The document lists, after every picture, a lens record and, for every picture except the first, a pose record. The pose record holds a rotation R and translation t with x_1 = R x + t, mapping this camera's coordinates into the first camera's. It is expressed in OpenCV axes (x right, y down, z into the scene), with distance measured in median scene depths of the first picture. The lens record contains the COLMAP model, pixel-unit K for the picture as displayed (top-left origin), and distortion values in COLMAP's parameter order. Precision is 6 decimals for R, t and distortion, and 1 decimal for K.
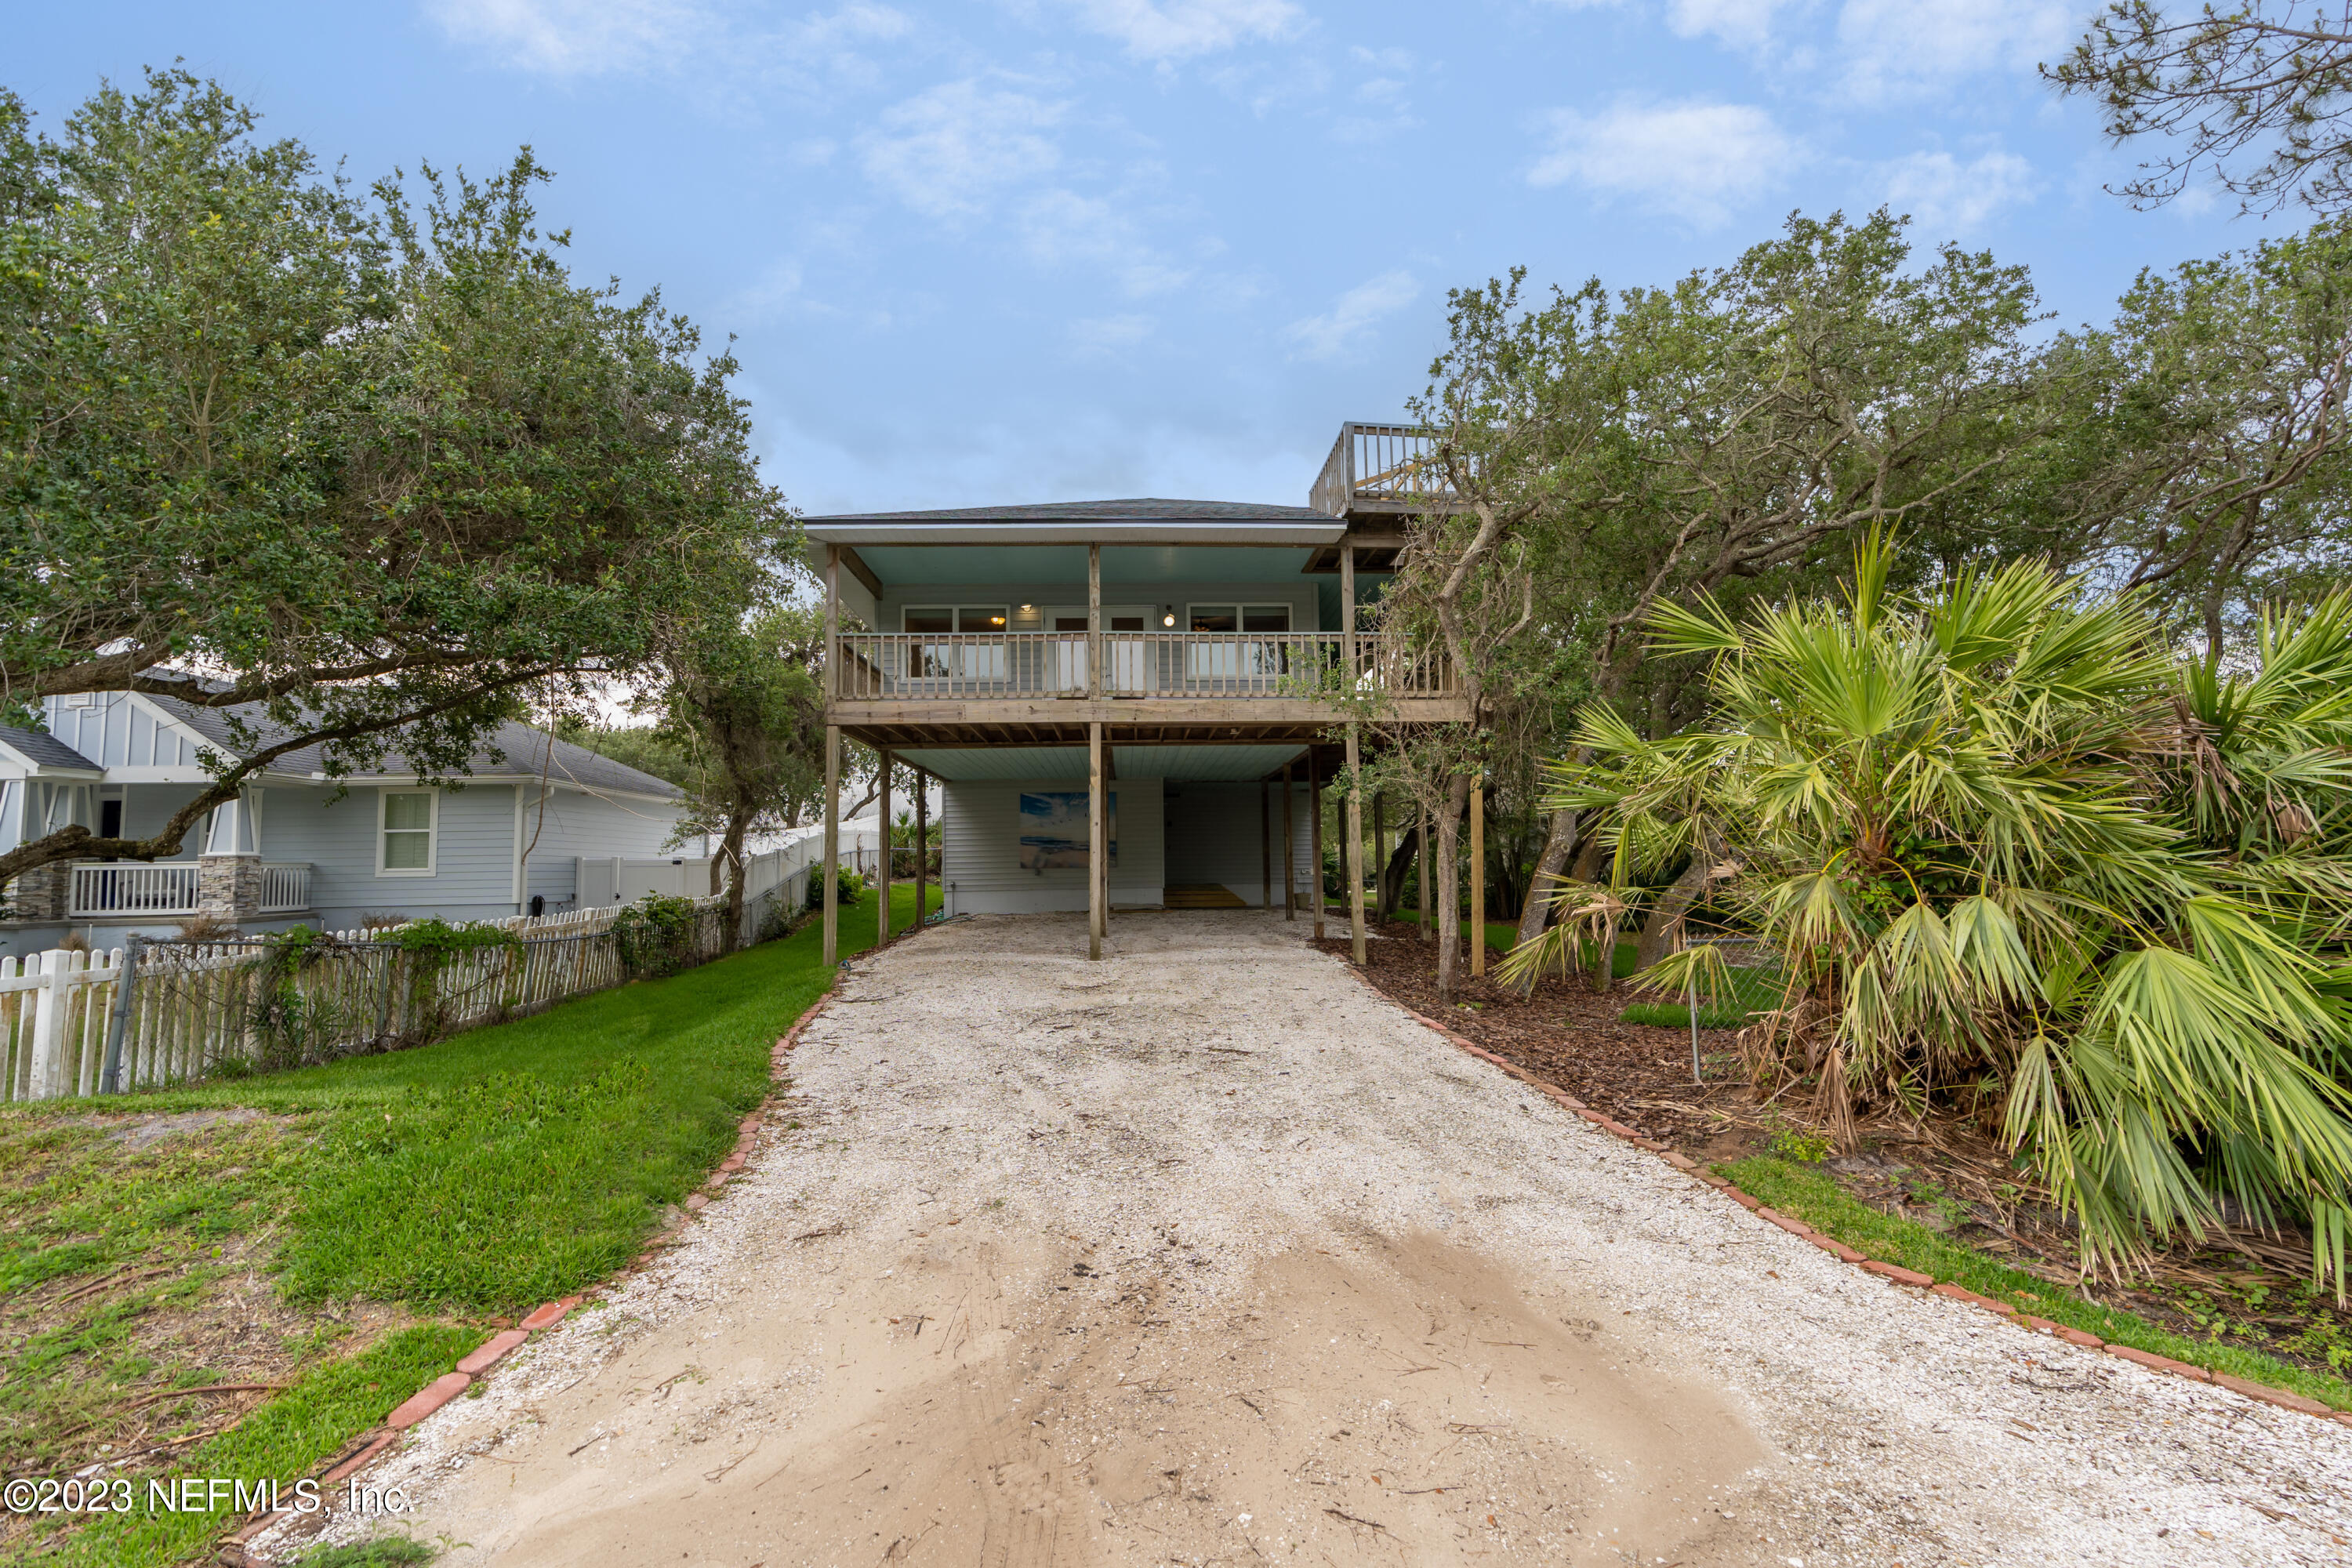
lens RADIAL K [[1090.2, 0, 1182.2], [0, 1090.2, 775.1], [0, 0, 1]] dist [-0.004838, 0.000770]
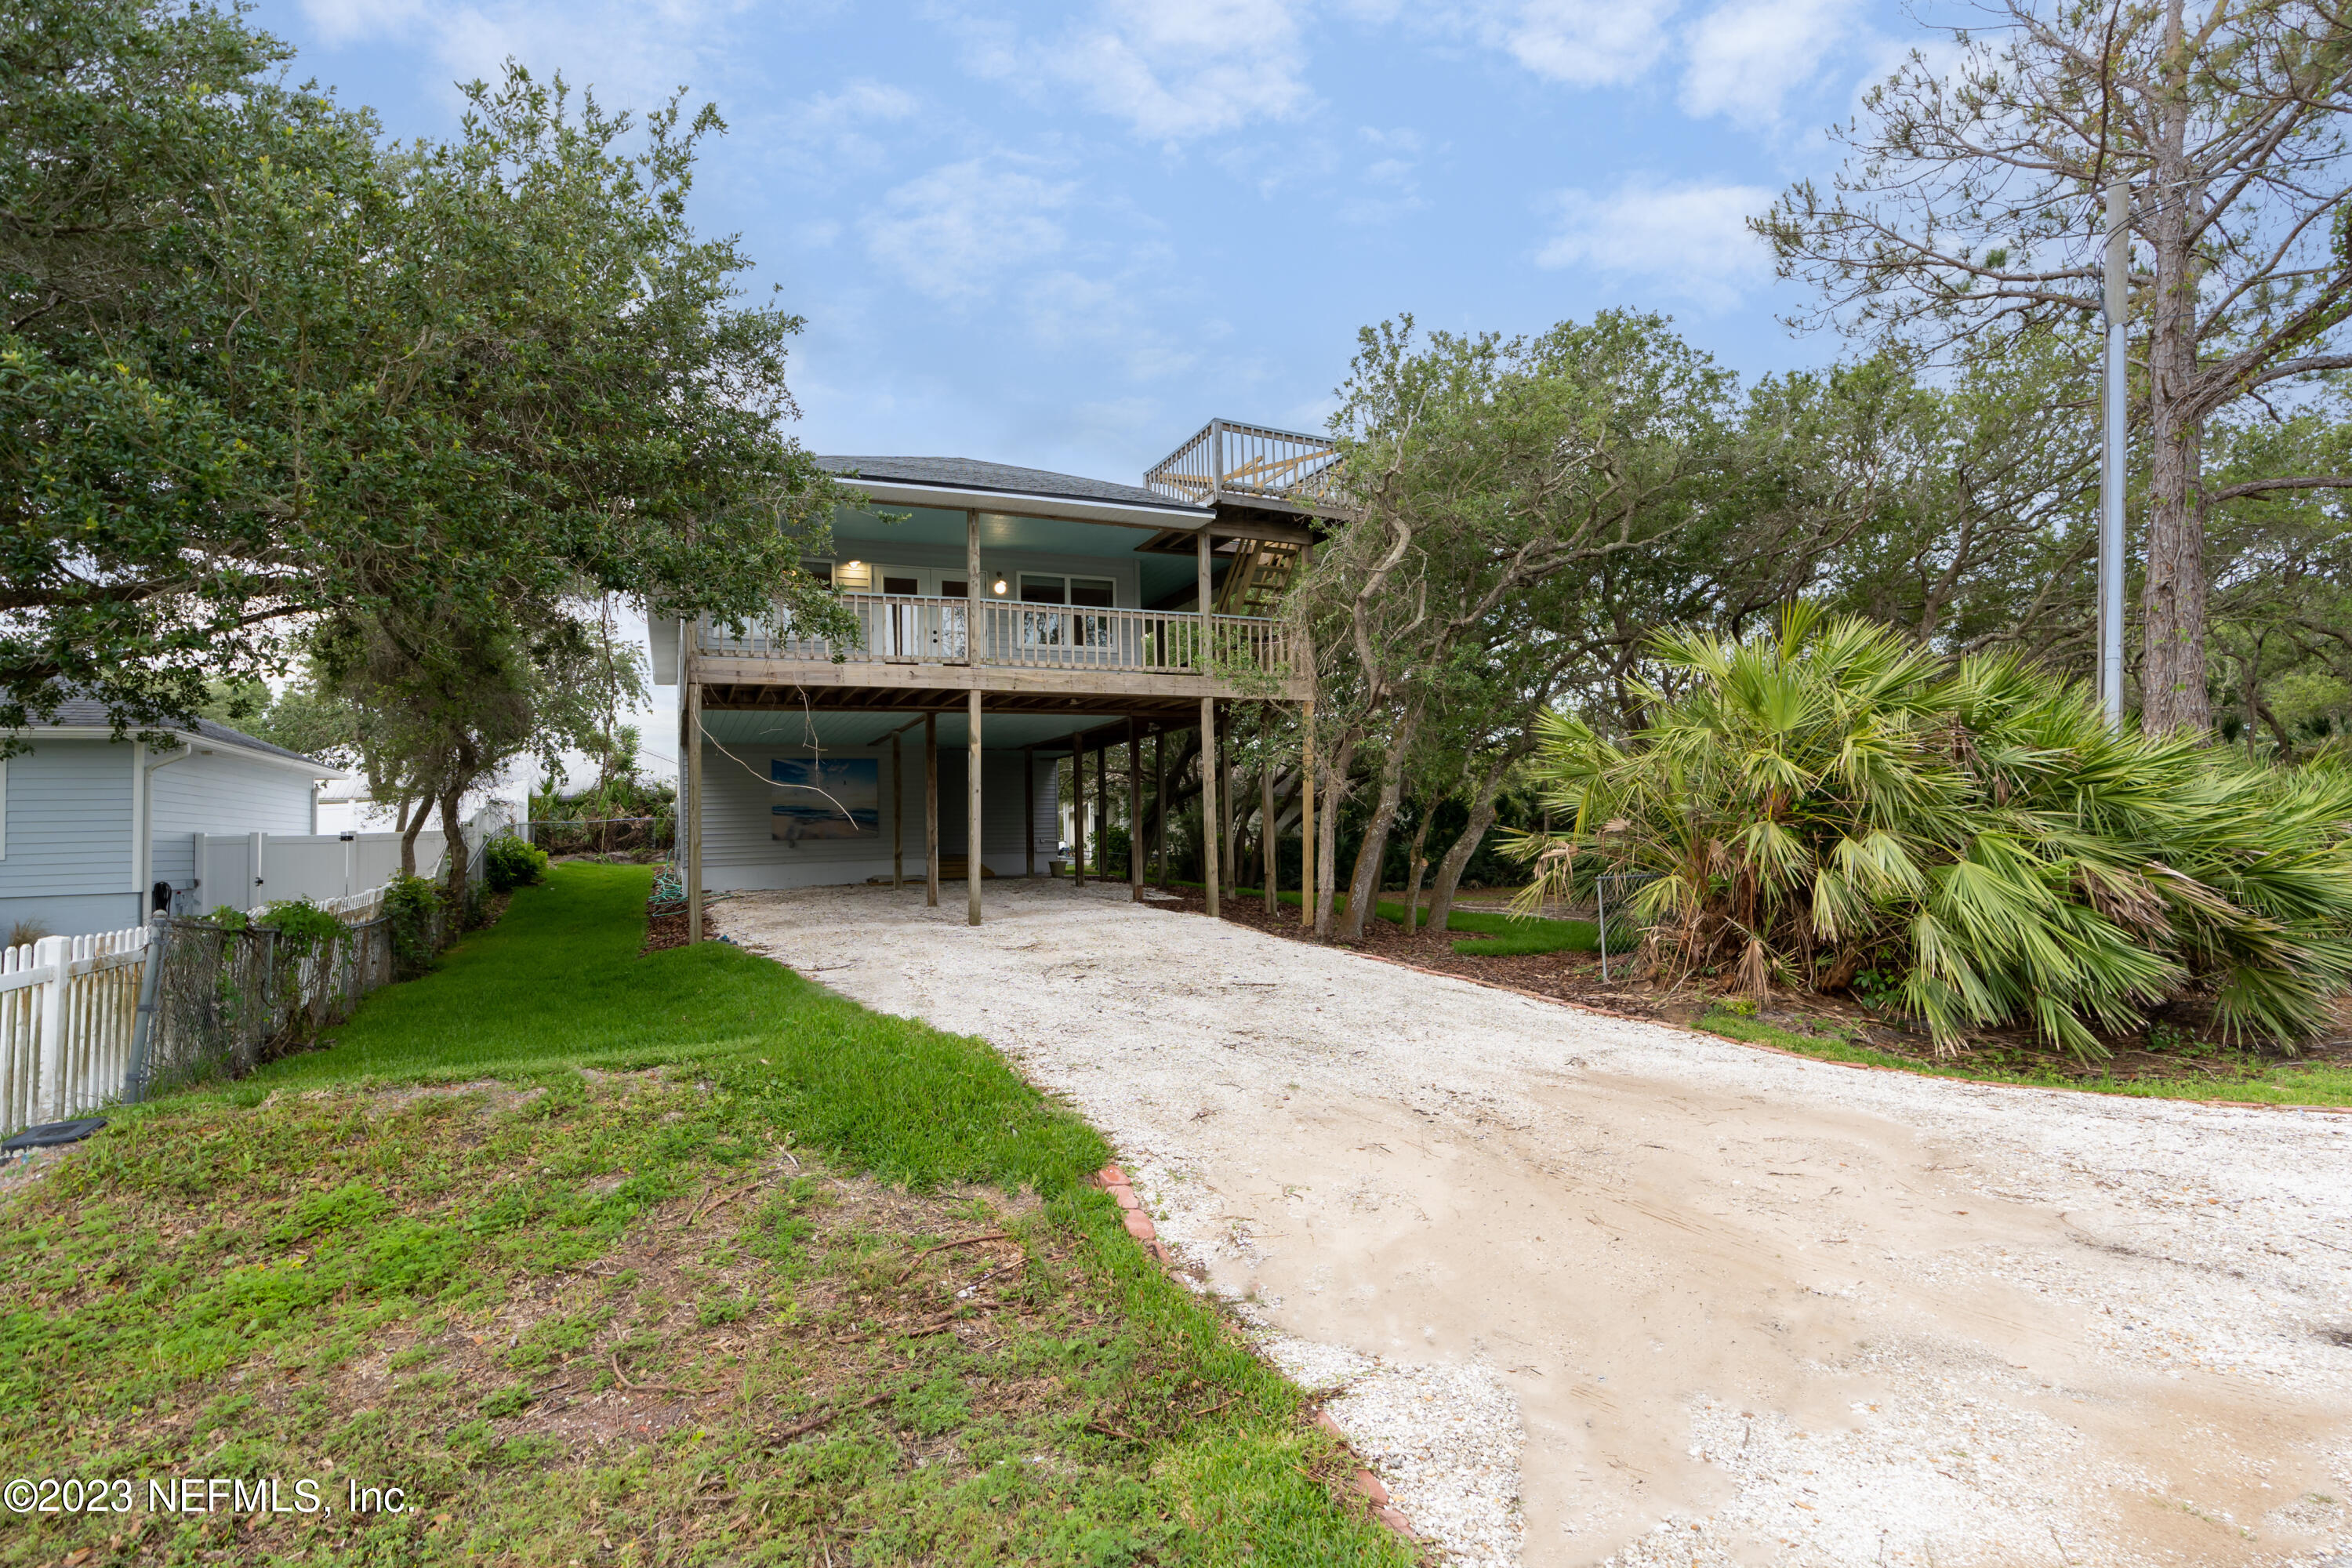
lens RADIAL K [[1089.9, 0, 1307.5], [0, 1089.9, 790.1], [0, 0, 1]] dist [-0.013878, -0.000715]
pose [[0.927144, 0.001694, 0.374702, -0.210484], [-0.017385, 0.999107, 0.038500, -0.000172], [-0.374302, -0.042209, 0.926346, -0.056251]]
